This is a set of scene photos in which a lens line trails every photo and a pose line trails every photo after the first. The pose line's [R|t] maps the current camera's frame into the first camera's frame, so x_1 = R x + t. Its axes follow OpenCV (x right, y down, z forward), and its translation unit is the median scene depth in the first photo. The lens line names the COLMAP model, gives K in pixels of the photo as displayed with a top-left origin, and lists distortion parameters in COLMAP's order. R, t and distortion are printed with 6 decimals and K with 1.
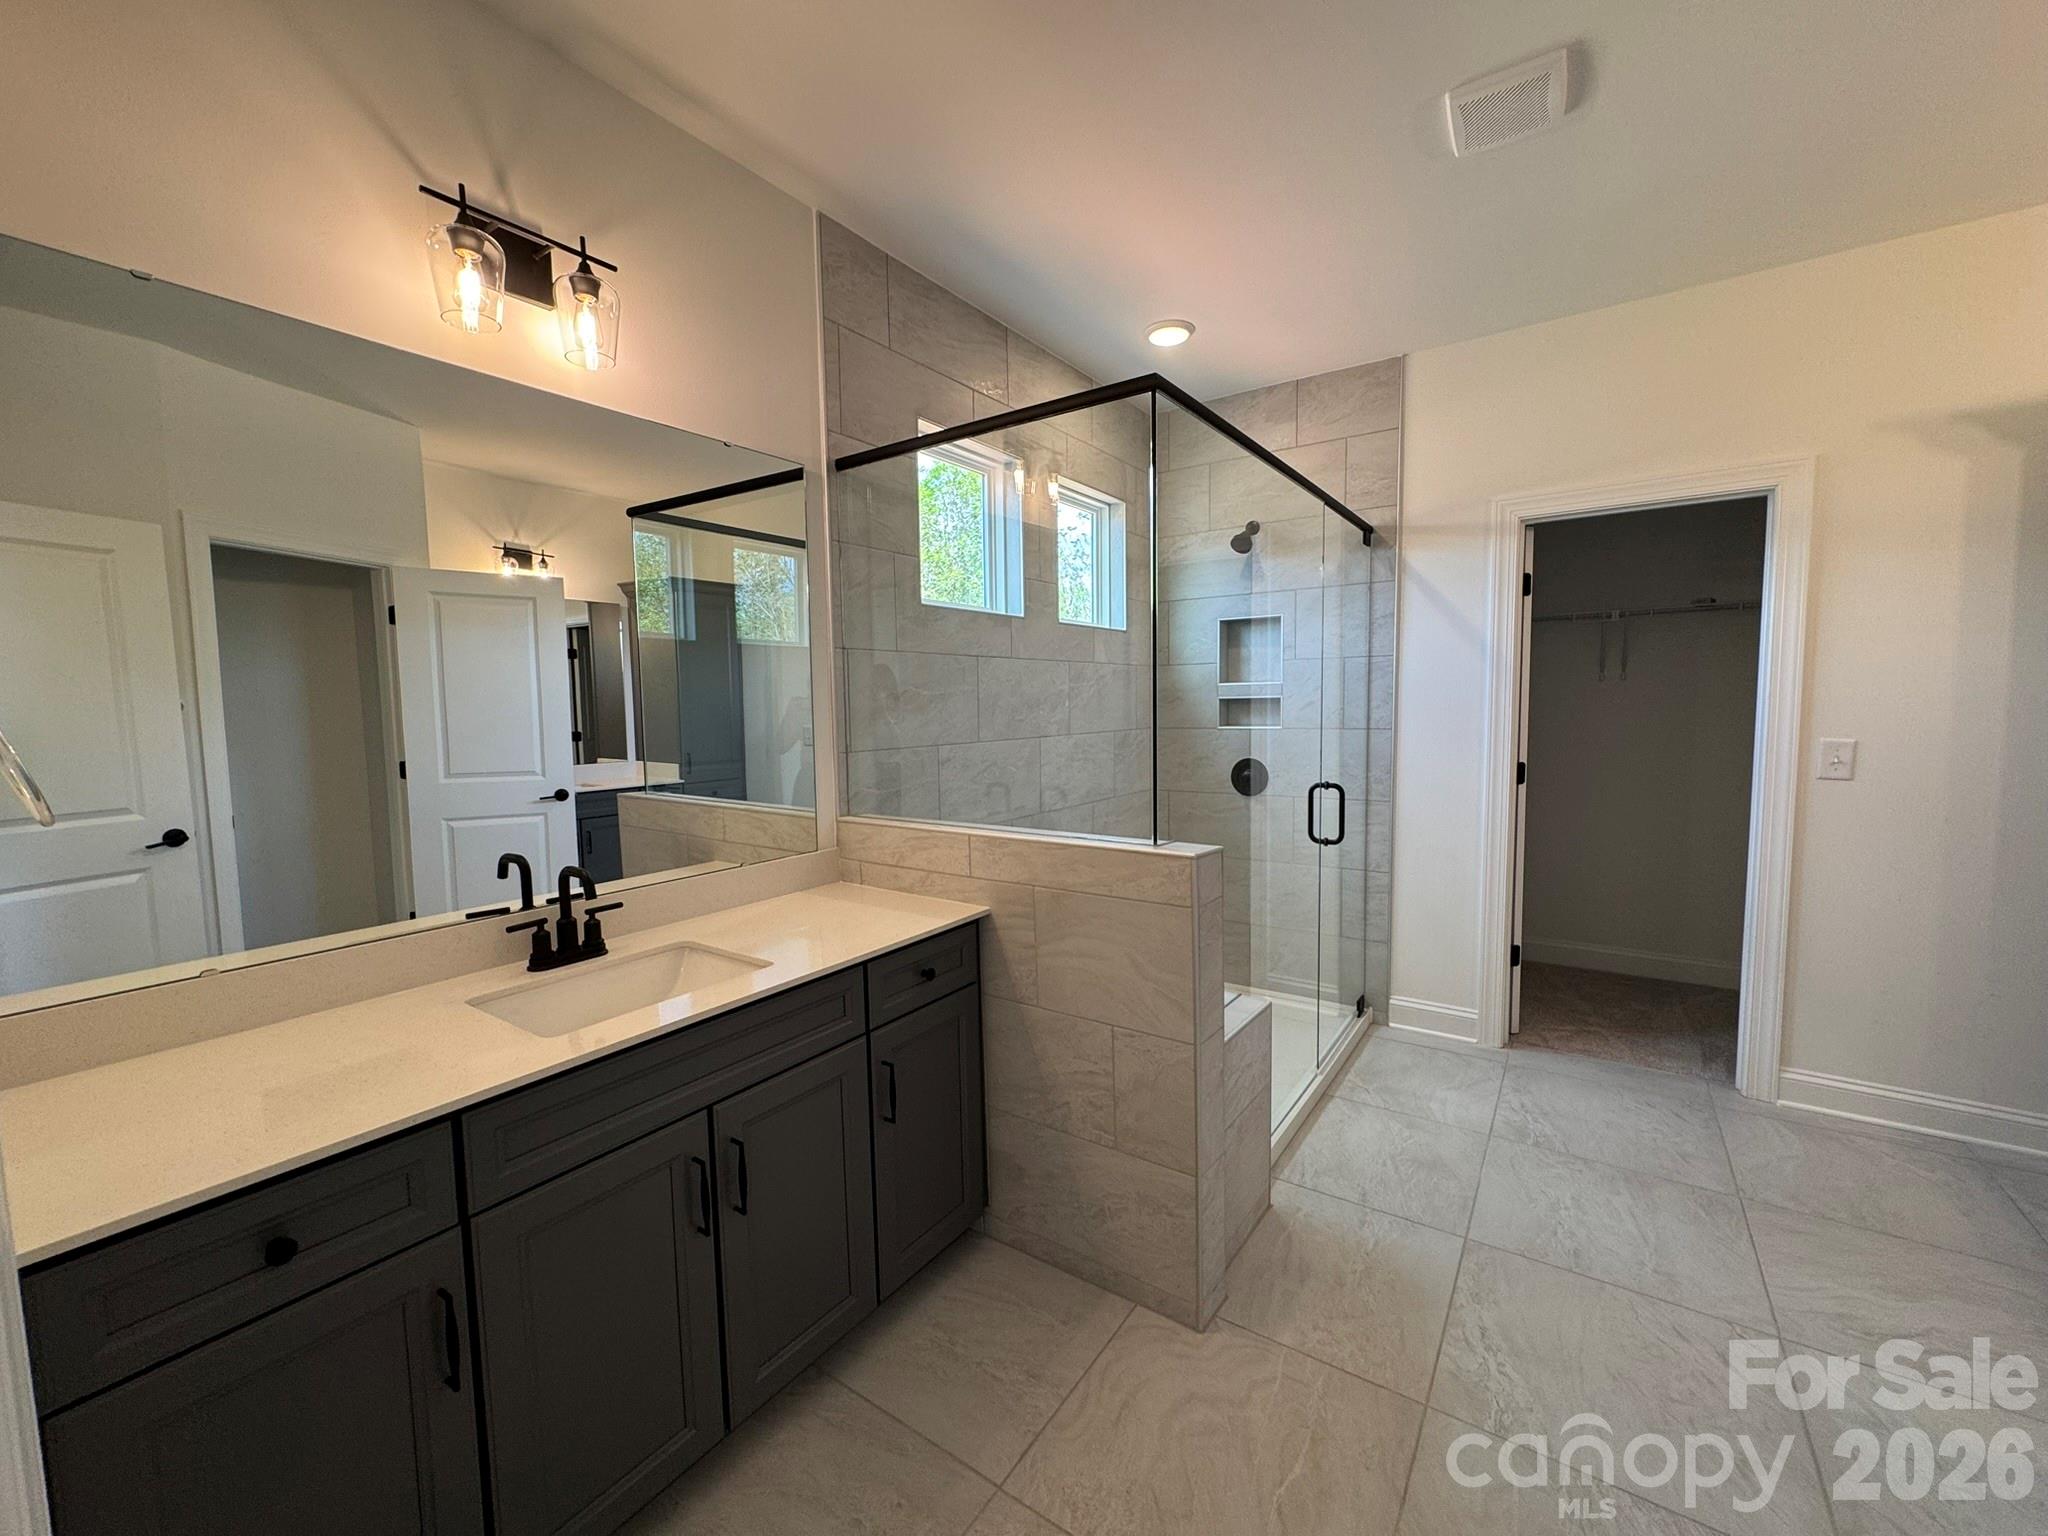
lens RADIAL K [[824.2, 0, 1025.6], [0, 824.2, 770.6], [0, 0, 1]] dist [-0.000614, 0.000654]
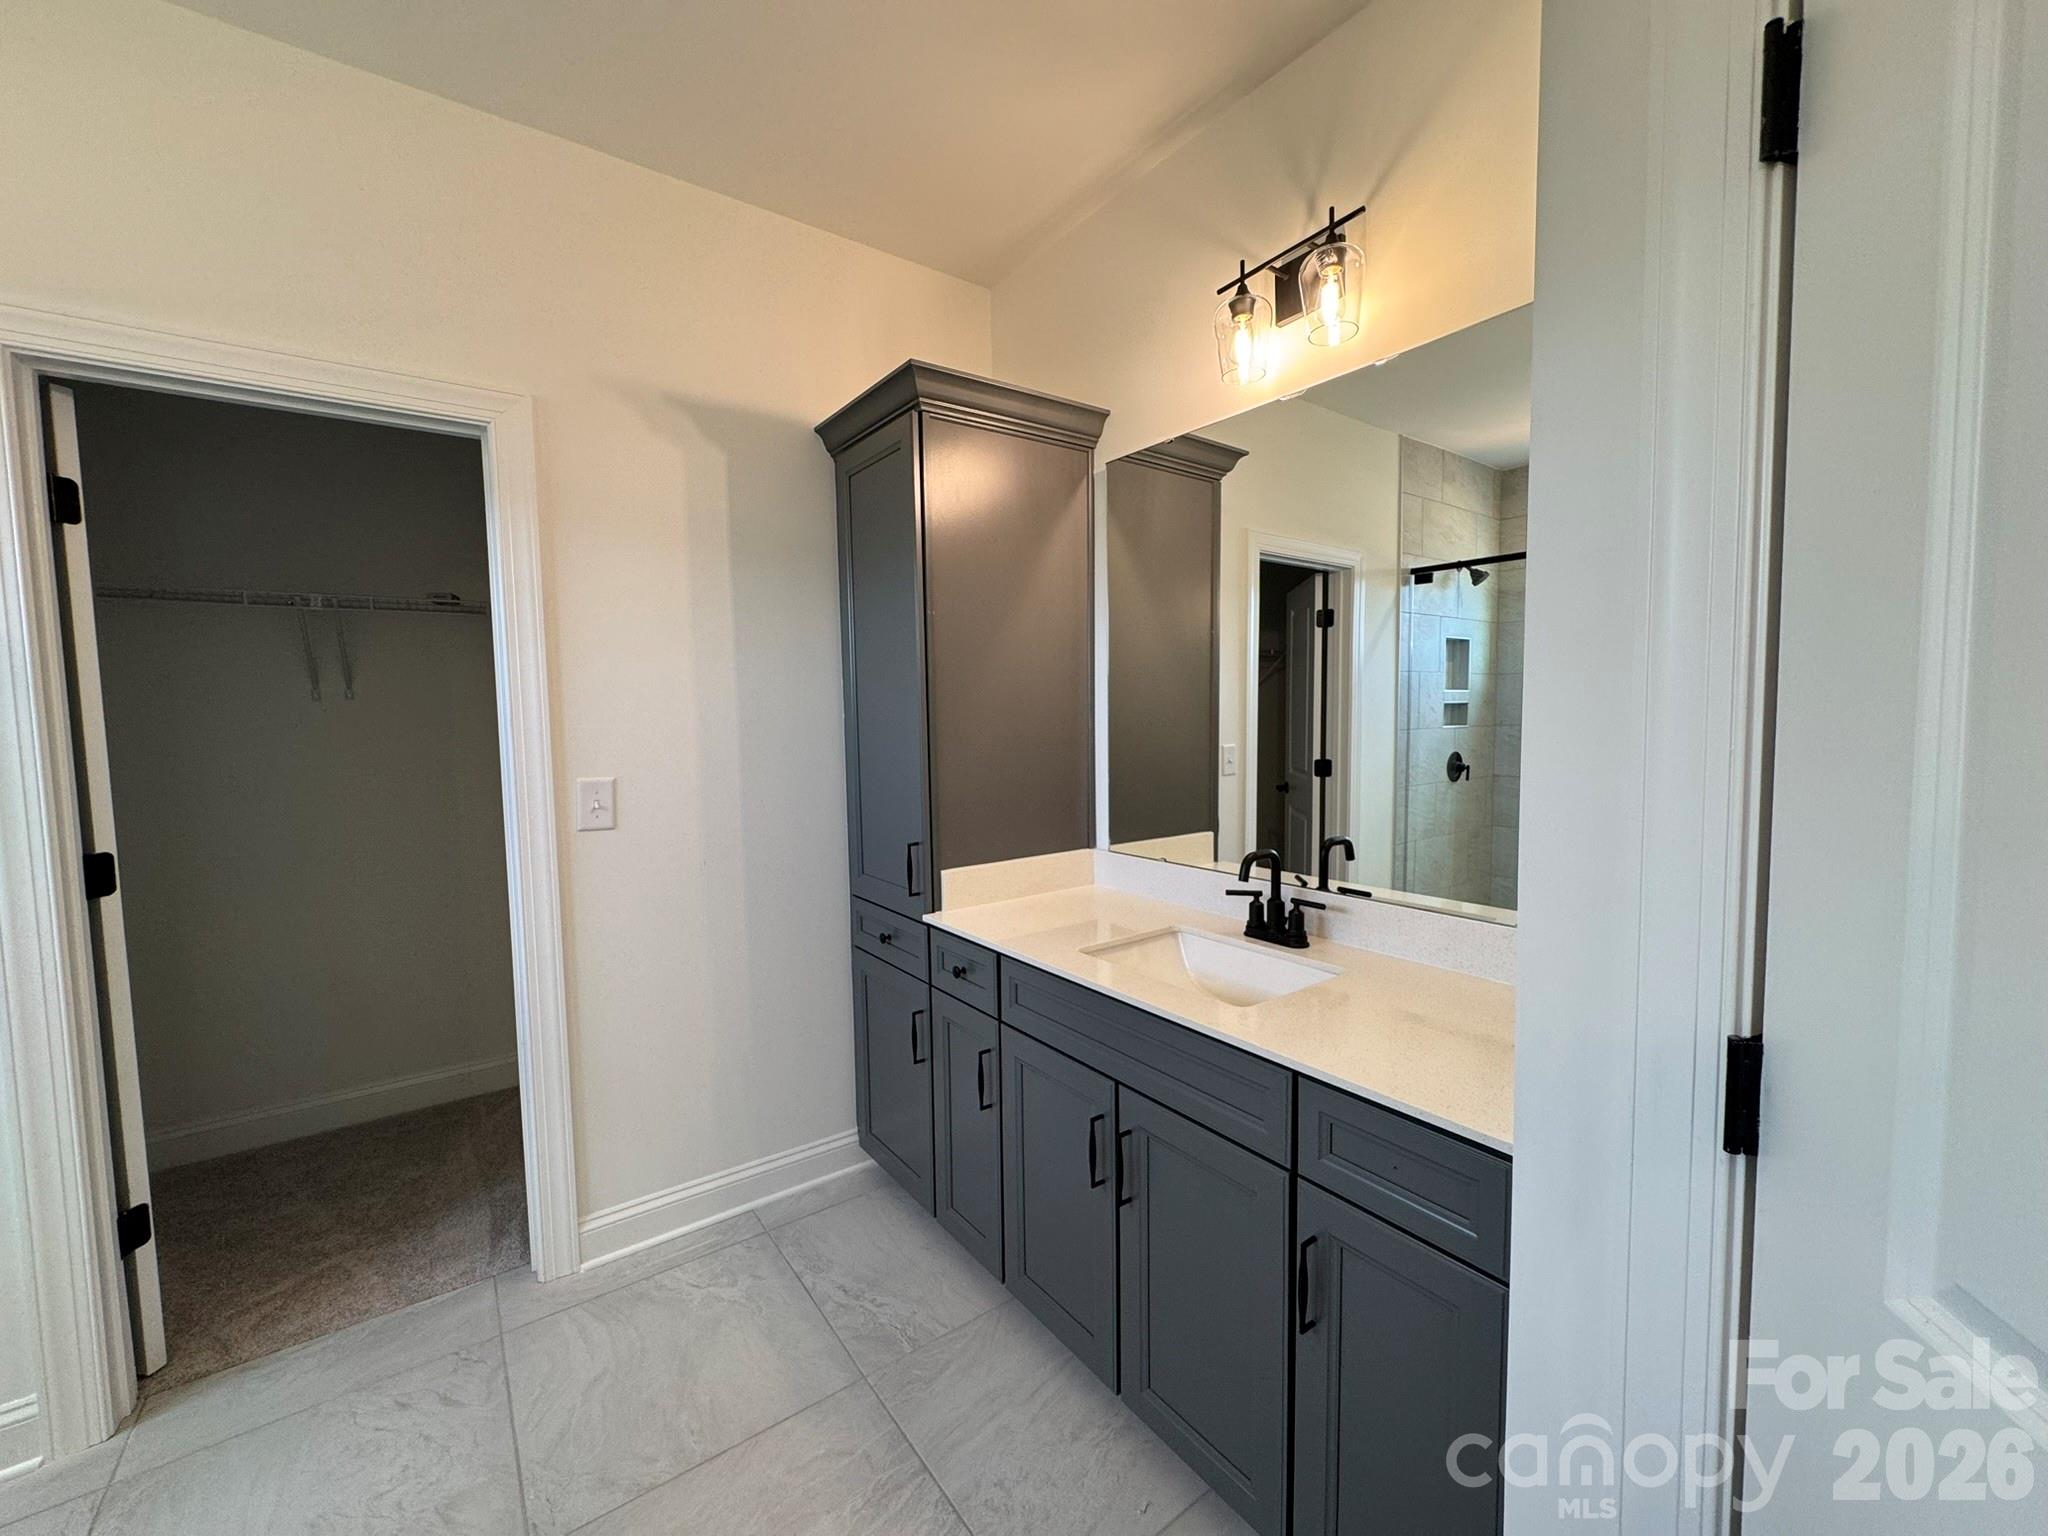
lens RADIAL K [[824.2, 0, 1023.4], [0, 824.2, 766.6], [0, 0, 1]] dist [-0.000614, 0.000654]
pose [[0.334522, -0.054578, 0.940806, 0.210698], [0.088226, 0.995751, 0.026395, -0.018119], [-0.938249, 0.074174, 0.337915, 0.193572]]
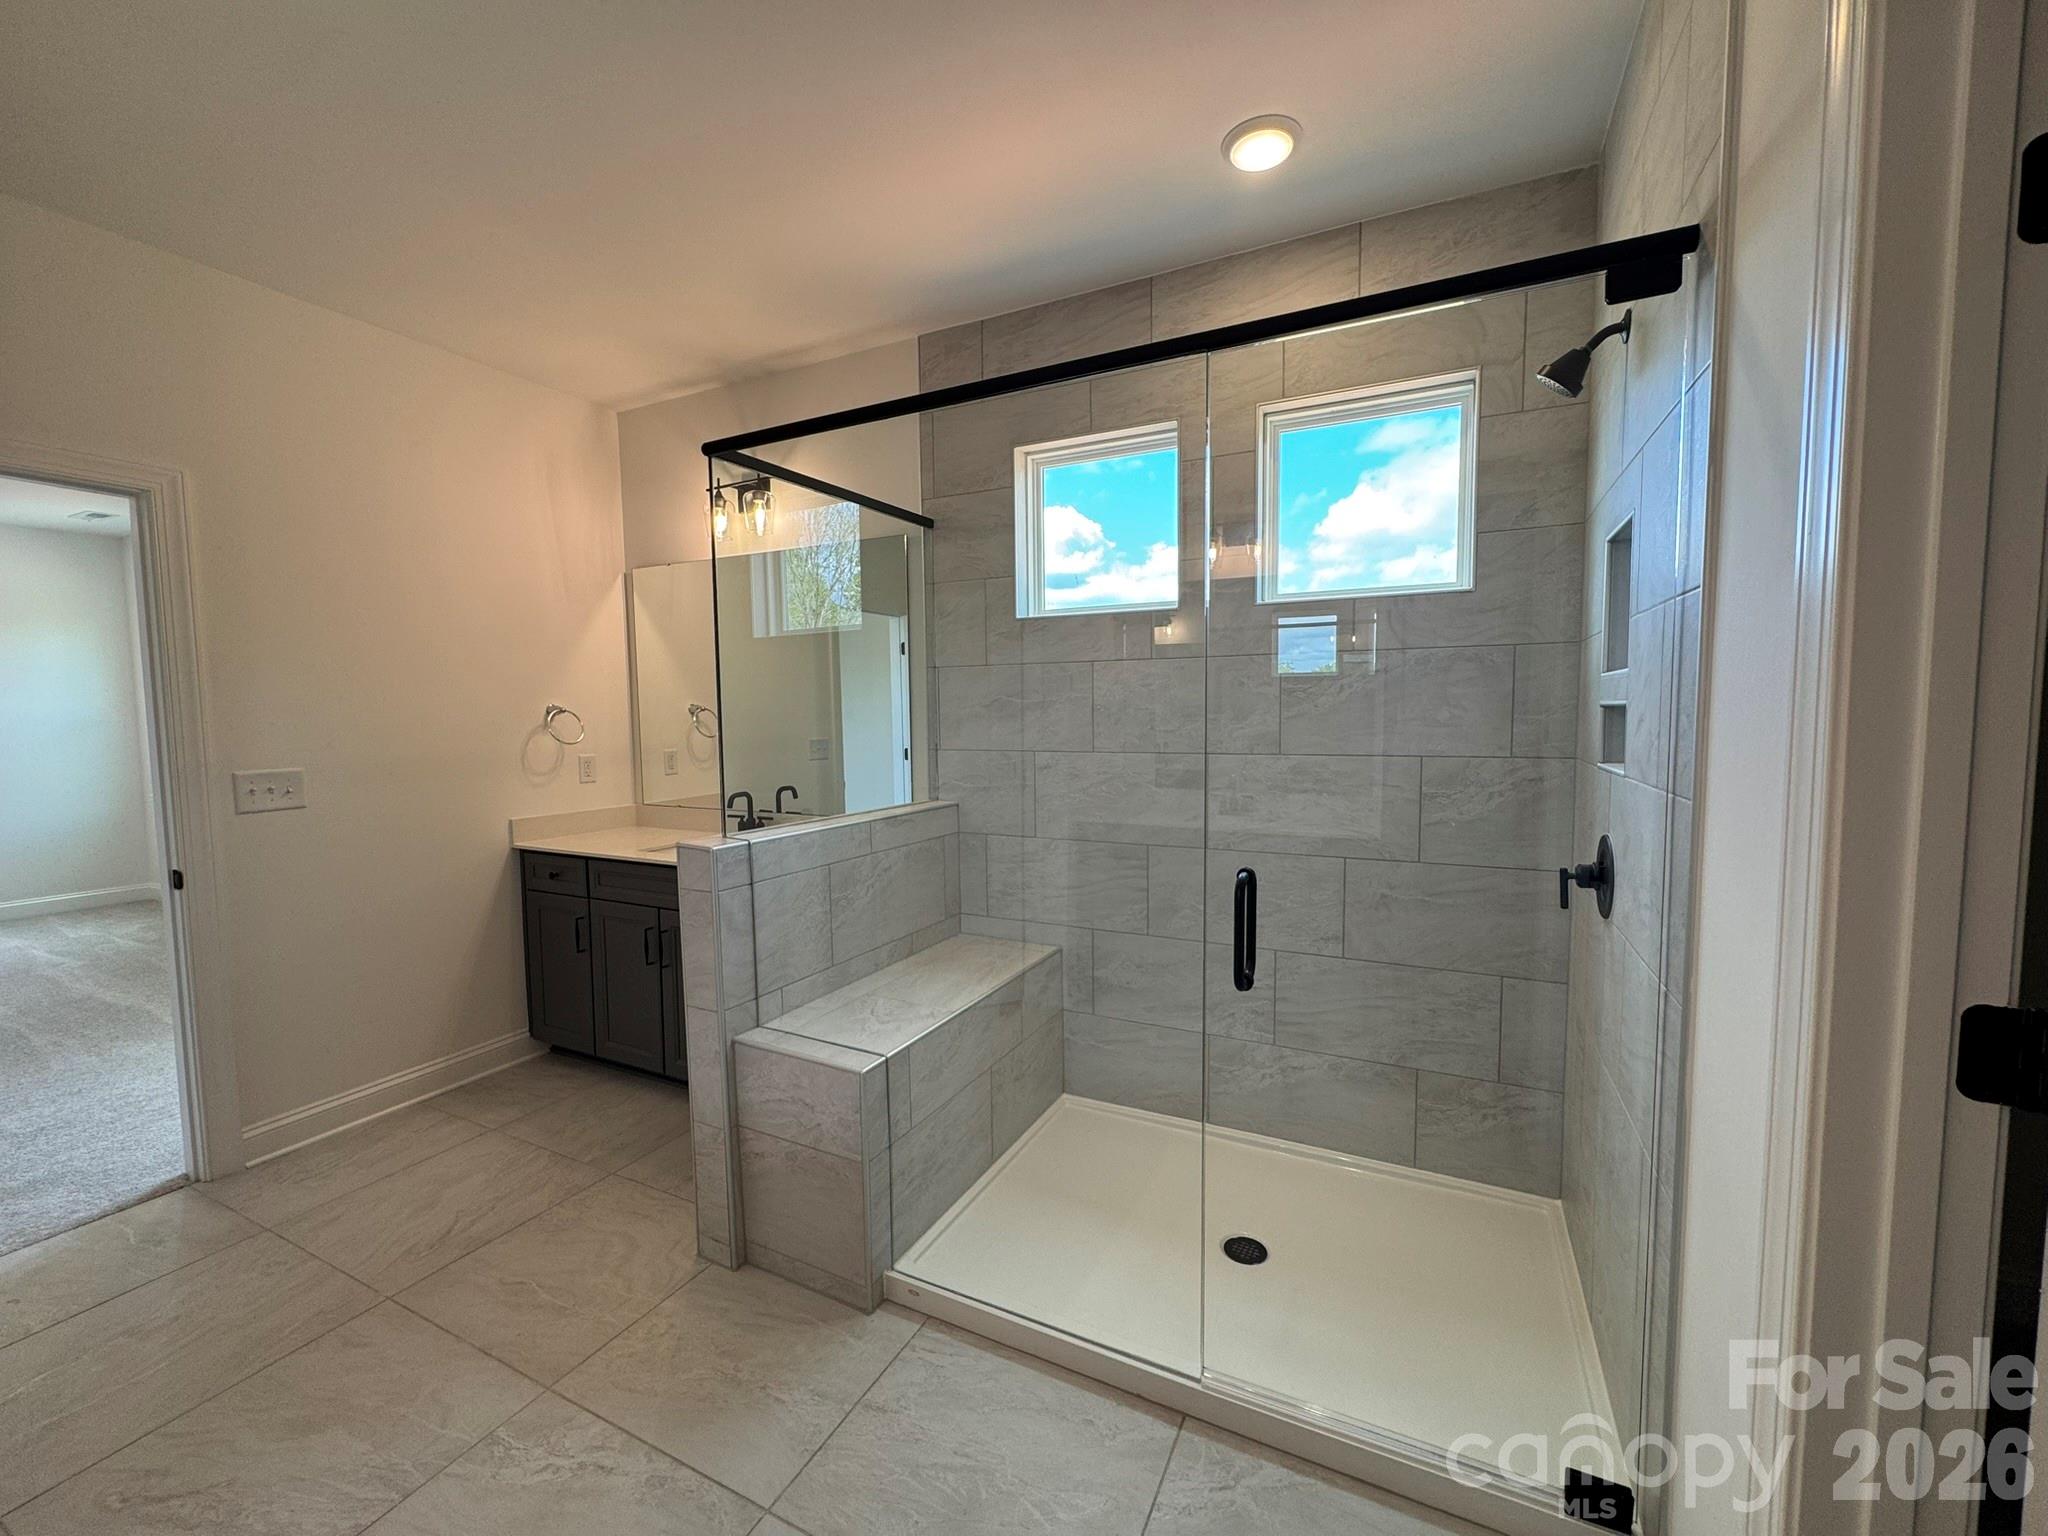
lens RADIAL K [[824.2, 0, 1026.8], [0, 824.2, 771.0], [0, 0, 1]] dist [-0.000614, 0.000654]
pose [[0.139250, 0.086075, -0.986509, 1.936947], [-0.074071, 0.994330, 0.076302, -0.177746], [0.987483, 0.062447, 0.144836, 1.758977]]
